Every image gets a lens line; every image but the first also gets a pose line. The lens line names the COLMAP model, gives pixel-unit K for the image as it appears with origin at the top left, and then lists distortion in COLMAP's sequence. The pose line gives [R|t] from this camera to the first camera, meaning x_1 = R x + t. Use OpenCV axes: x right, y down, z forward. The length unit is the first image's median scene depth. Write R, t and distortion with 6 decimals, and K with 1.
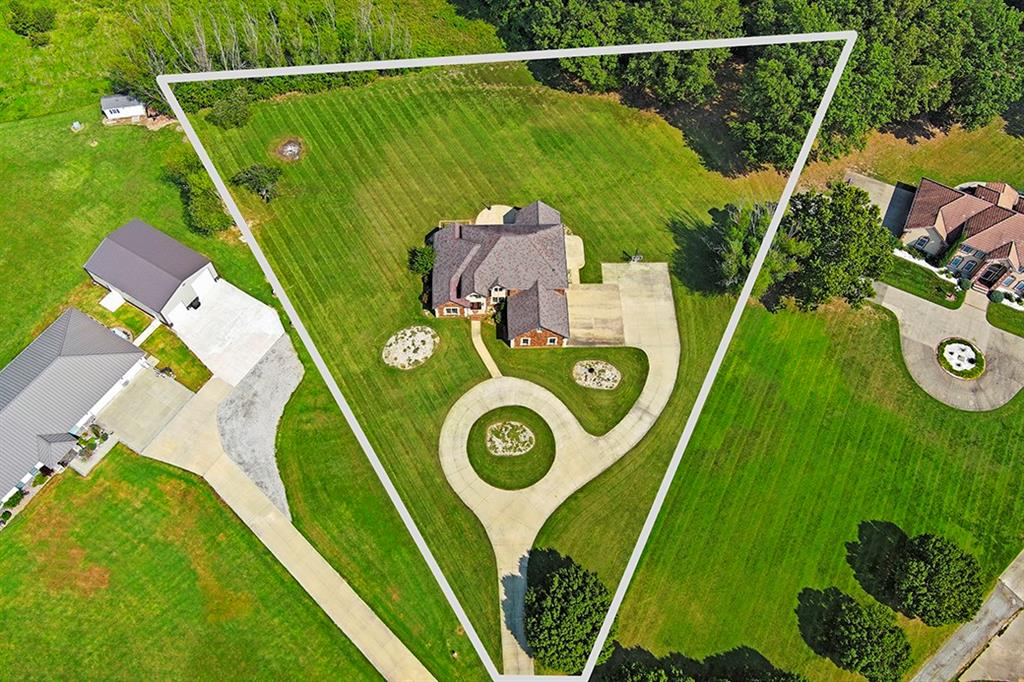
lens RADIAL K [[791.3, 0, 512.0], [0, 791.3, 341.0], [0, 0, 1]] dist [0.015414, -0.015988]
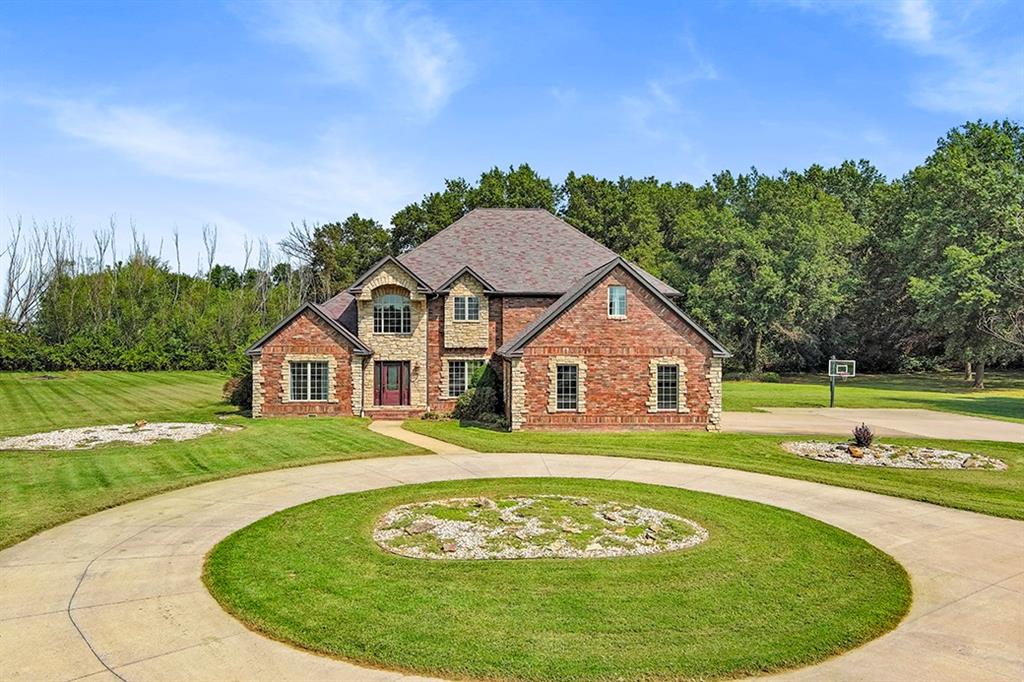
lens RADIAL K [[805.6, 0, 512.0], [0, 805.6, 341.0], [0, 0, 1]] dist [0.014061, -0.006762]
pose [[0.999258, -0.008546, 0.037554, -0.011386], [0.036758, 0.502698, -0.863680, 0.221386], [-0.011497, 0.864420, 0.502639, 0.840751]]
